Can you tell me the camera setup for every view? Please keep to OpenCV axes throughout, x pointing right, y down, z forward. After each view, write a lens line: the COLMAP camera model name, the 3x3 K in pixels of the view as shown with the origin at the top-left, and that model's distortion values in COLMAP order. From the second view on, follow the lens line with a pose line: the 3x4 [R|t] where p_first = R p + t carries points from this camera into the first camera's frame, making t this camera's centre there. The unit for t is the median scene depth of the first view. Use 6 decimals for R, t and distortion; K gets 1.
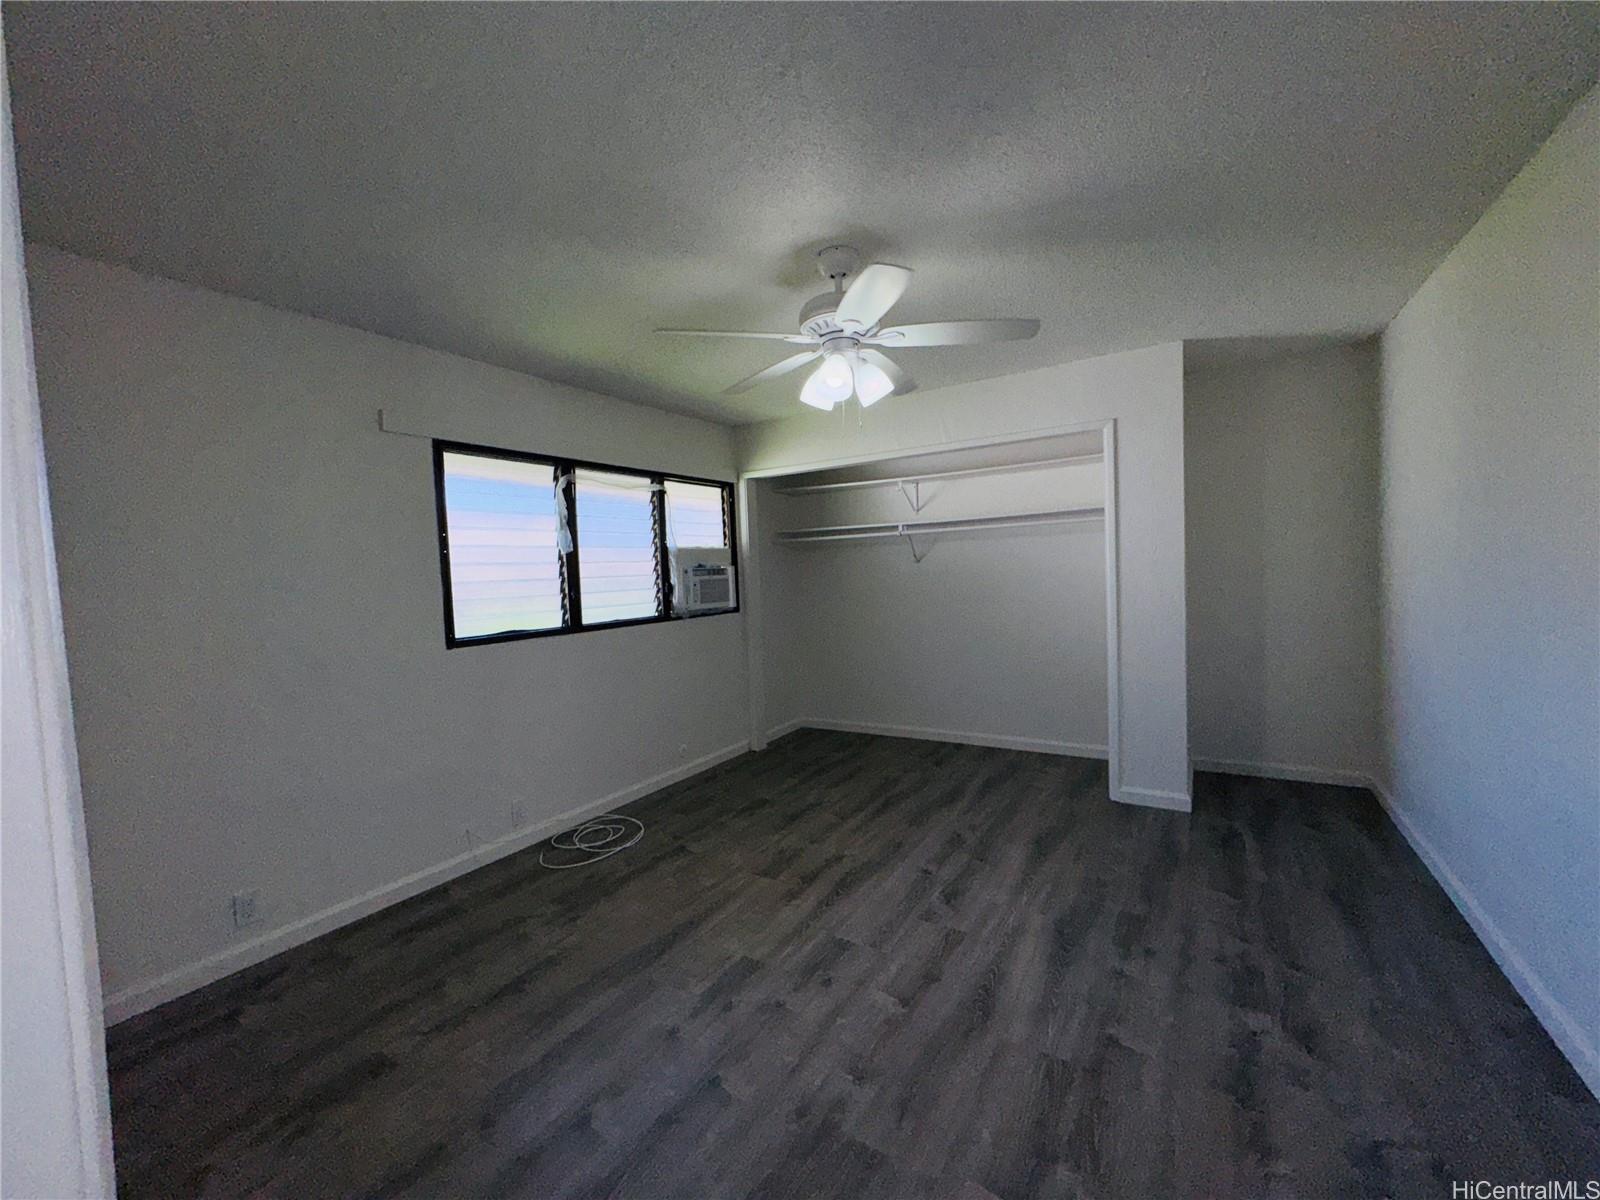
lens RADIAL K [[642.0, 0, 800.0], [0, 642.0, 600.0], [0, 0, 1]] dist [-0.001942, -0.000133]
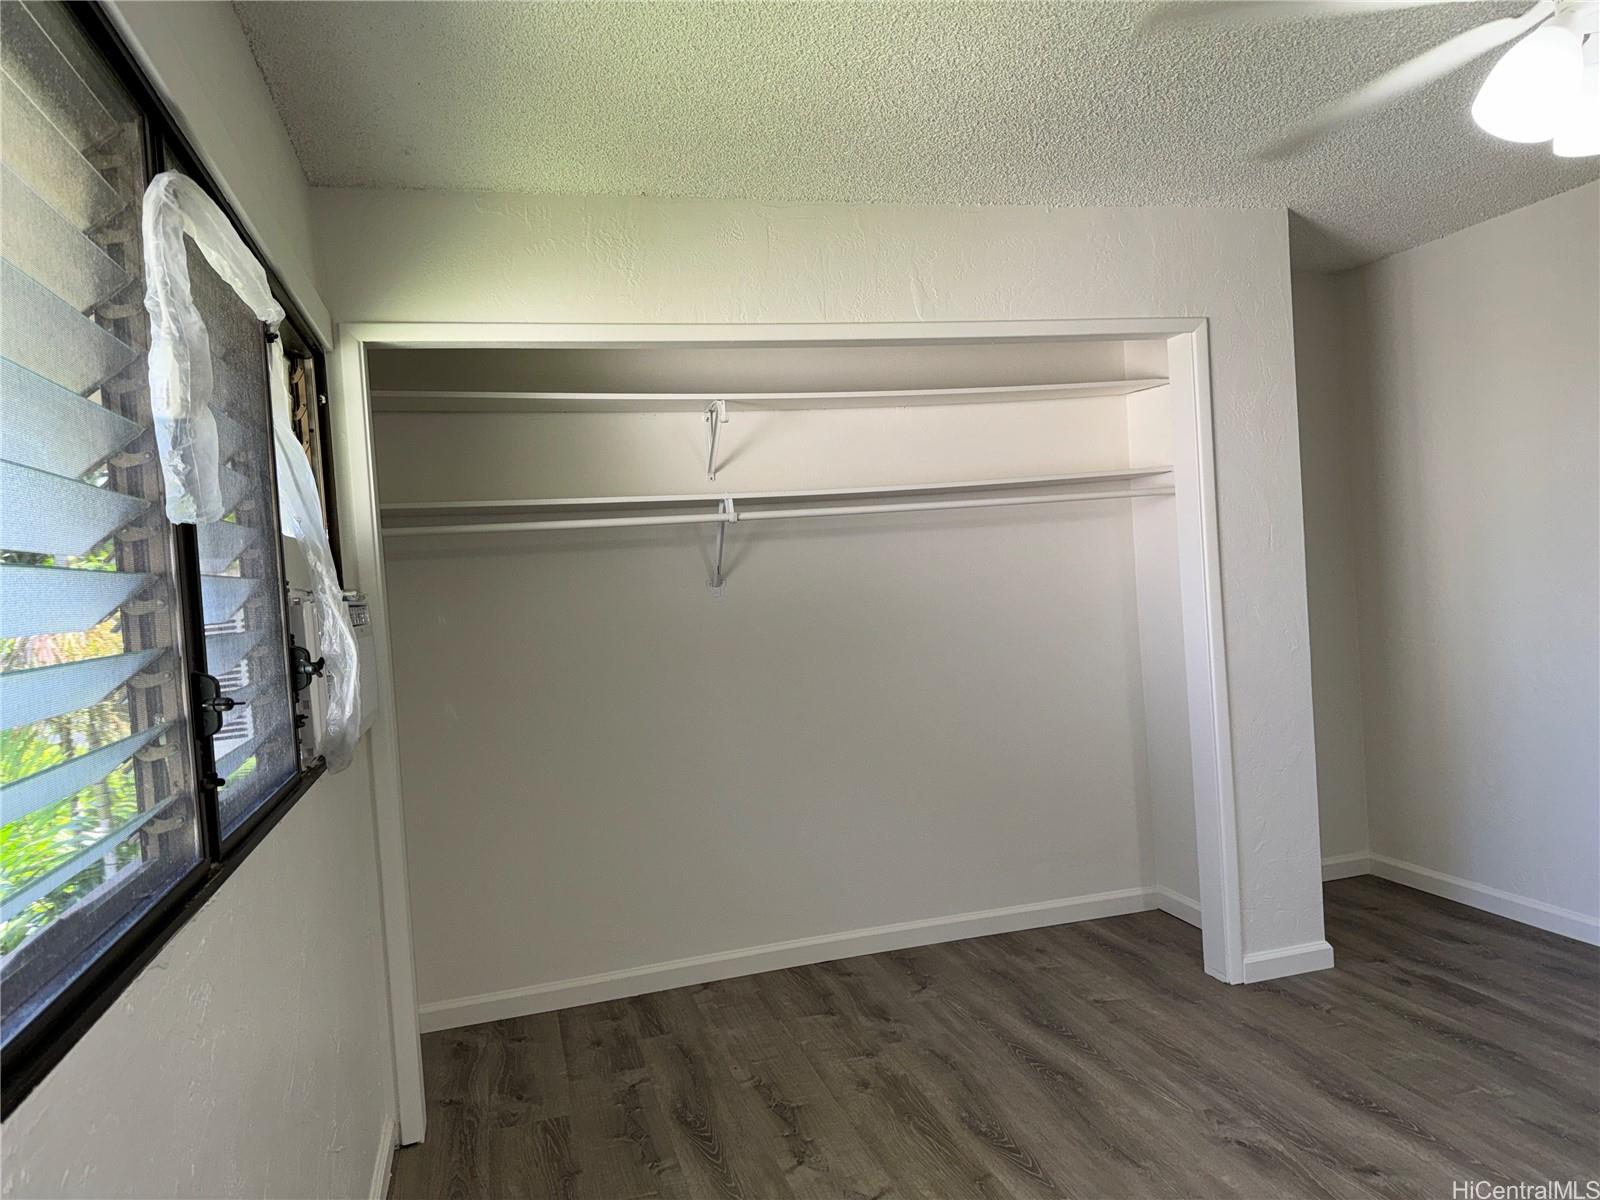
lens RADIAL K [[1123.6, 0, 800.0], [0, 1123.6, 600.0], [0, 0, 1]] dist [0.111681, -0.175640]
pose [[0.671020, -0.022152, 0.741108, -0.442114], [0.073304, 0.996638, -0.036582, -0.015922], [-0.737806, 0.078874, 0.670389, 0.497851]]
